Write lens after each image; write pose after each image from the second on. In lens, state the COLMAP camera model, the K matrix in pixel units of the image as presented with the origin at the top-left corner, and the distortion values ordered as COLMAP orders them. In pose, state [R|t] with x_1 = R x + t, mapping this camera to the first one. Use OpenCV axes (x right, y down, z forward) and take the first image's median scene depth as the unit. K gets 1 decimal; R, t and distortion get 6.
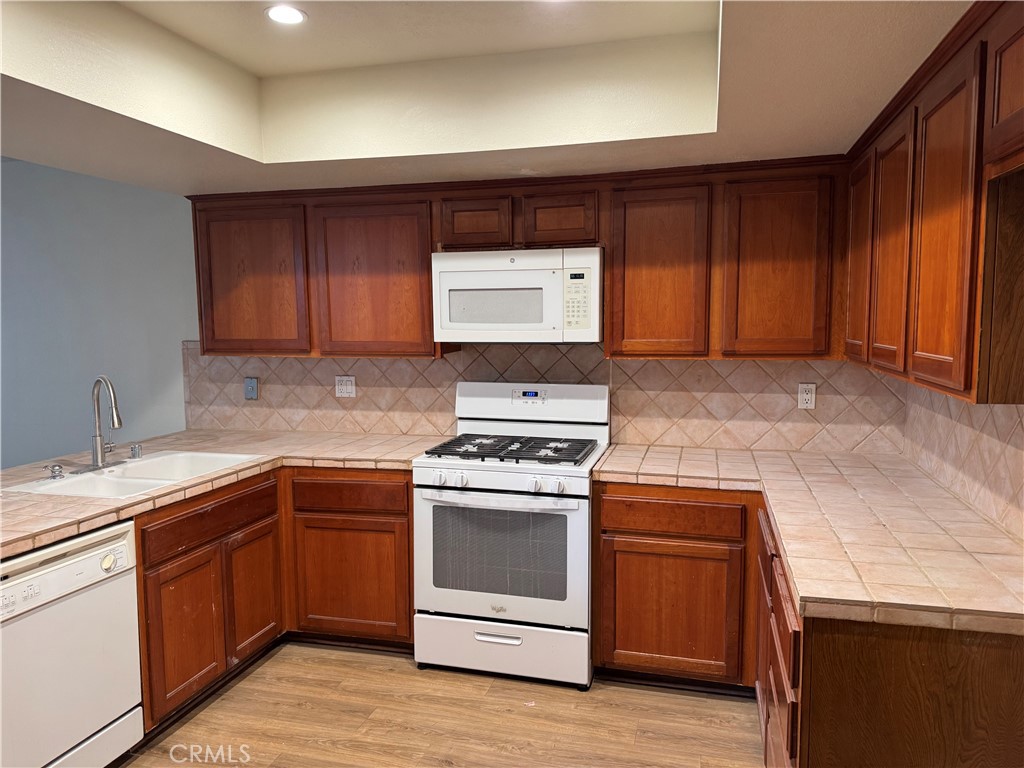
lens RADIAL K [[719.7, 0, 508.6], [0, 719.7, 381.8], [0, 0, 1]] dist [0.051760, -0.059686]
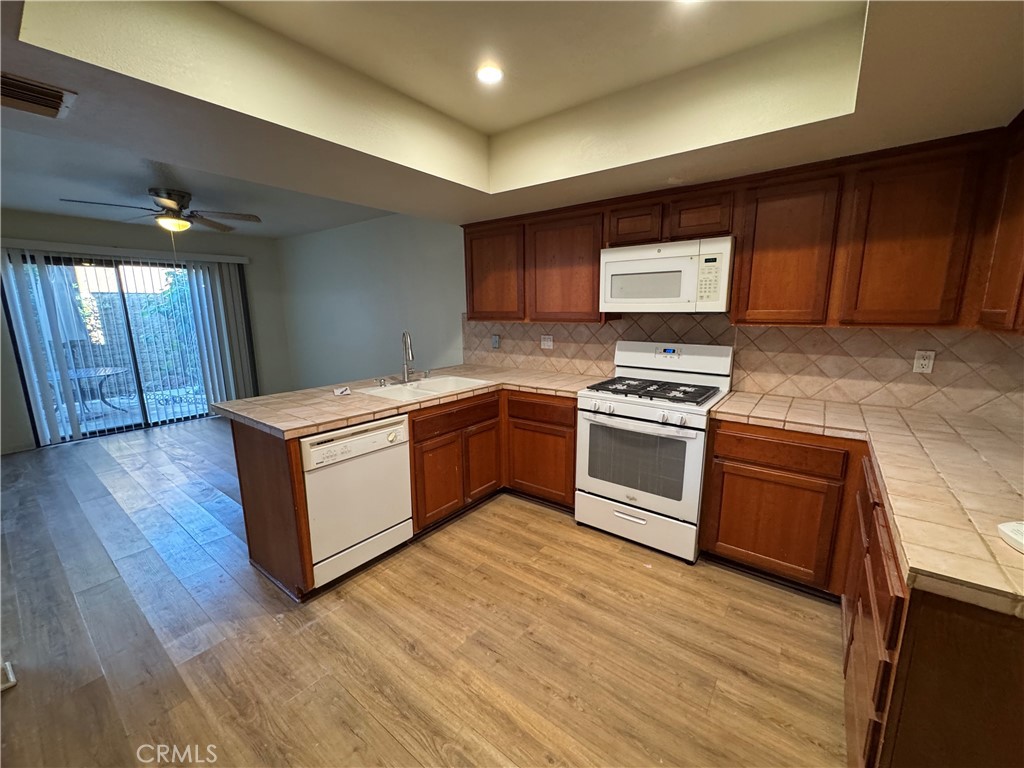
lens RADIAL K [[409.3, 0, 510.0], [0, 409.3, 381.8], [0, 0, 1]] dist [-0.010305, 0.001717]
pose [[0.925757, 0.067412, -0.372061, 0.051736], [-0.032220, 0.994464, 0.100011, 0.009167], [0.376743, -0.080598, 0.922805, 0.178592]]
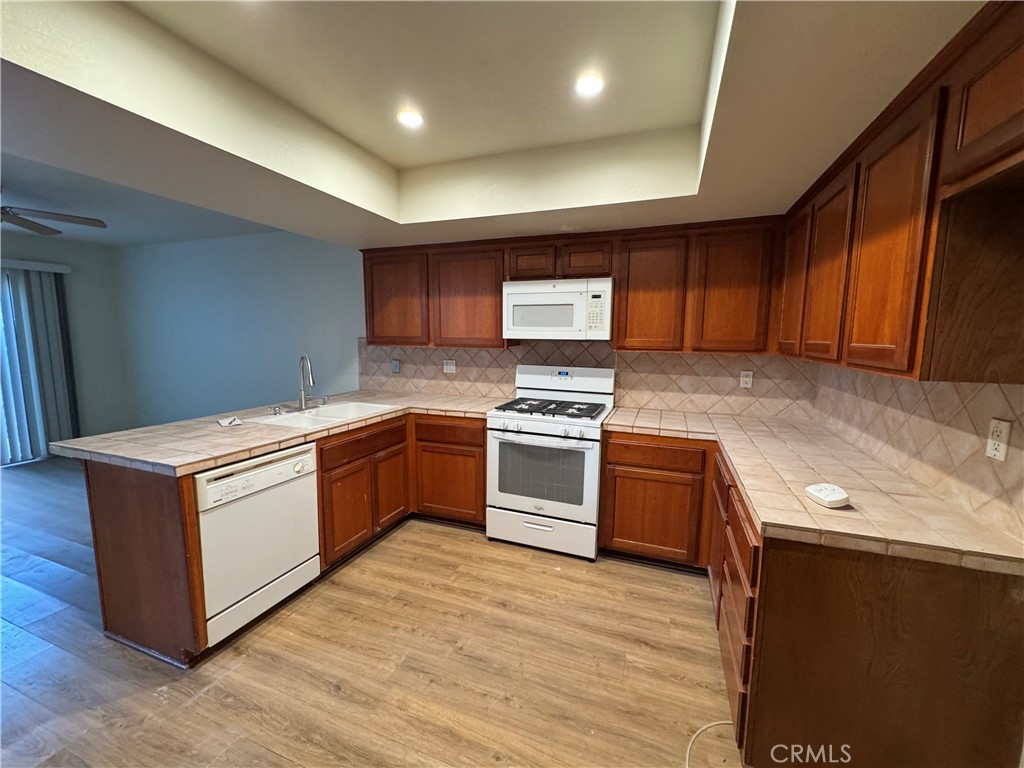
lens RADIAL K [[409.3, 0, 512.0], [0, 409.3, 380.9], [0, 0, 1]] dist [-0.010305, 0.001717]
pose [[0.995216, 0.028663, -0.093405, 0.002794], [-0.026269, 0.999297, 0.026760, 0.015084], [0.094106, -0.024178, 0.995269, 0.116565]]
